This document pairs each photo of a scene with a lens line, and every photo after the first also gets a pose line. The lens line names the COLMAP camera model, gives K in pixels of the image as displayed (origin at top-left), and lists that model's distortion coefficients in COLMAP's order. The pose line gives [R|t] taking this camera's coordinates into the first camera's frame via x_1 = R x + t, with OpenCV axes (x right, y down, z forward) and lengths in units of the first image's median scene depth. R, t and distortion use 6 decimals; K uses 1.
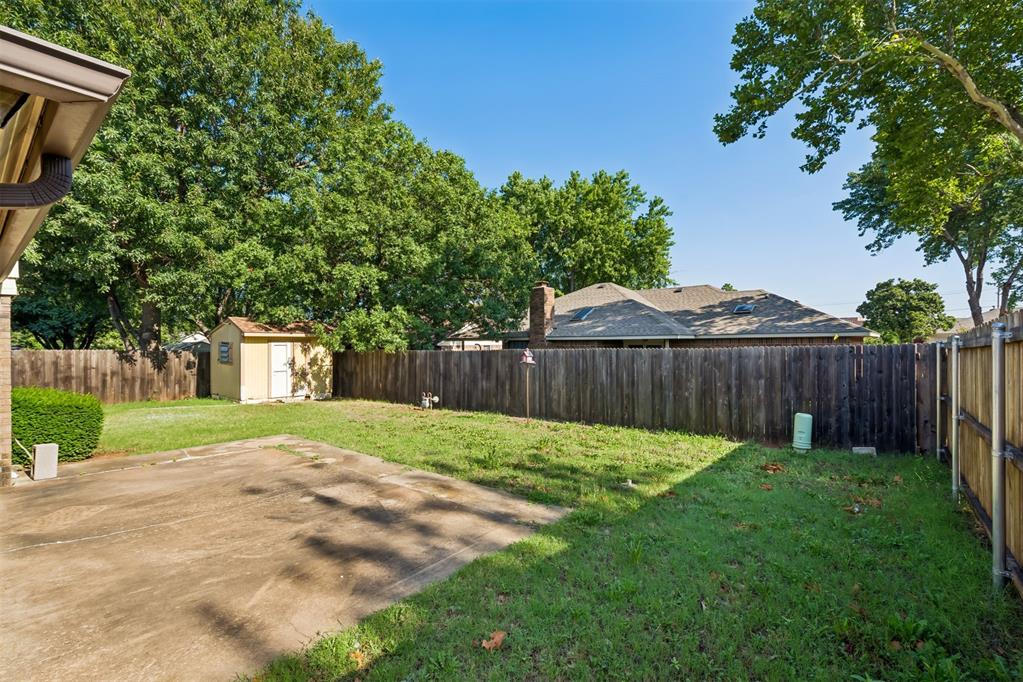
lens RADIAL K [[469.7, 0, 510.9], [0, 469.7, 340.6], [0, 0, 1]] dist [0.004873, 0.000849]
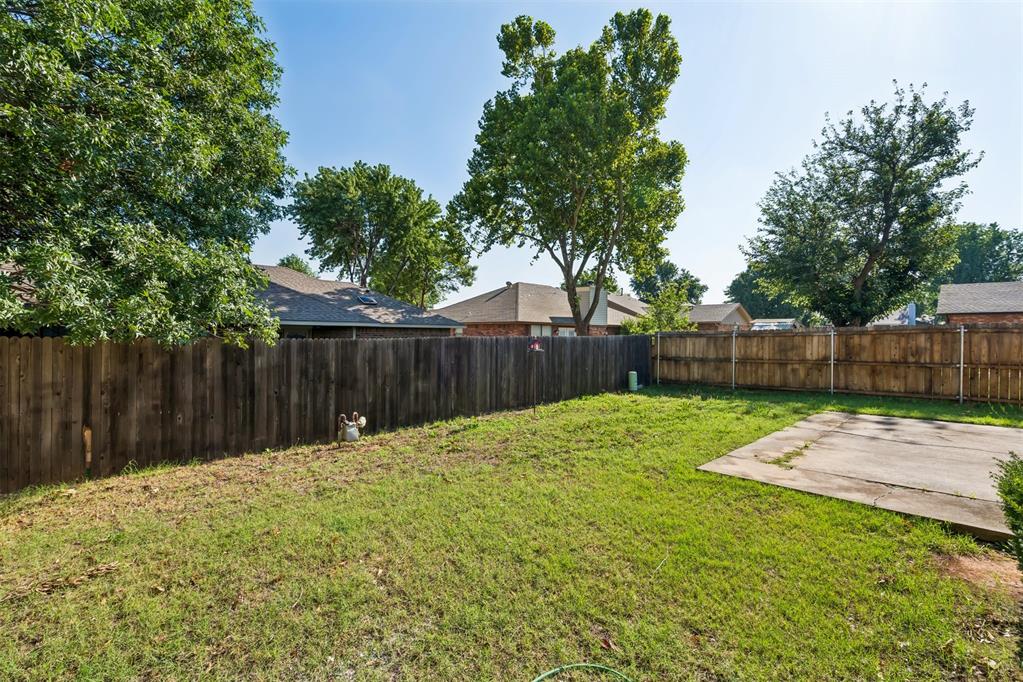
lens RADIAL K [[469.7, 0, 513.1], [0, 469.7, 340.0], [0, 0, 1]] dist [0.004873, 0.000849]
pose [[0.066065, -0.004099, 0.997807, -0.767690], [-0.017490, 0.999833, 0.005265, 0.017401], [-0.997662, -0.017800, 0.065982, 0.812225]]
